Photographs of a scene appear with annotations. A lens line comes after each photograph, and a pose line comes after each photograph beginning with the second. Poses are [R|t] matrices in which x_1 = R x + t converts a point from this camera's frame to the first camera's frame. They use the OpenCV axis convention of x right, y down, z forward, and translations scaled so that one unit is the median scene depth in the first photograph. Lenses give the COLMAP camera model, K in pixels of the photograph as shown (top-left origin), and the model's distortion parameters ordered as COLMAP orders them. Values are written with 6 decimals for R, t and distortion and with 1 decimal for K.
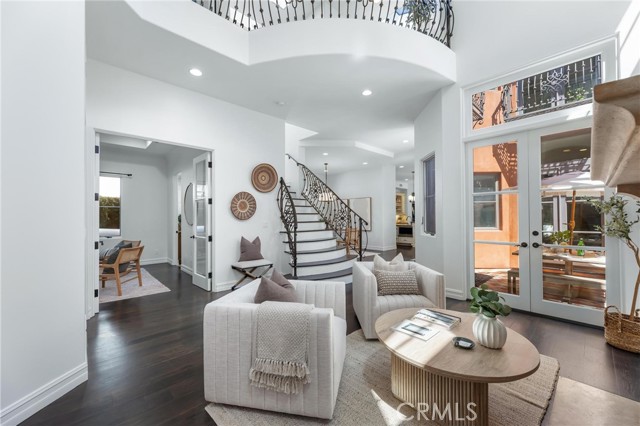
lens RADIAL K [[254.2, 0, 322.6], [0, 254.2, 214.5], [0, 0, 1]] dist [-0.000620, -0.000277]
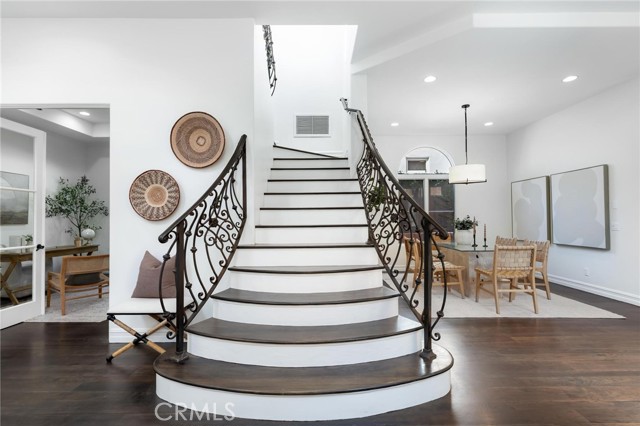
lens RADIAL K [[303.9, 0, 322.3], [0, 303.9, 216.7], [0, 0, 1]] dist [0.002220, -0.000623]
pose [[0.733036, -0.003935, -0.680179, 0.392067], [0.009673, 0.999942, 0.004640, 0.012226], [0.680121, -0.009981, 0.733032, 0.743058]]
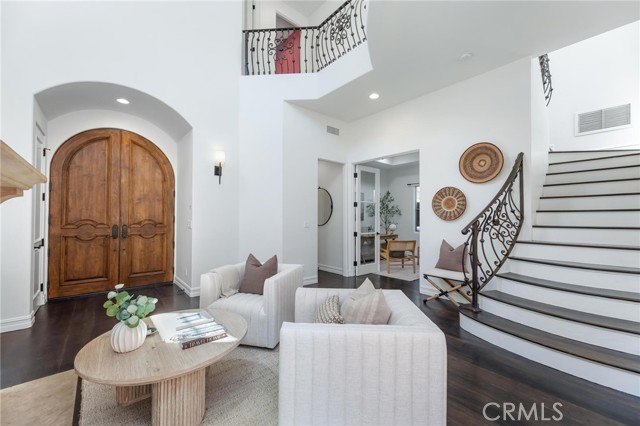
lens RADIAL K [[254.2, 0, 319.6], [0, 254.2, 214.5], [0, 0, 1]] dist [-0.000620, -0.000277]
pose [[-0.050108, -0.006872, -0.998720, 0.534843], [0.008956, 0.999933, -0.007329, 0.004227], [0.998704, -0.009312, -0.050043, 0.600090]]
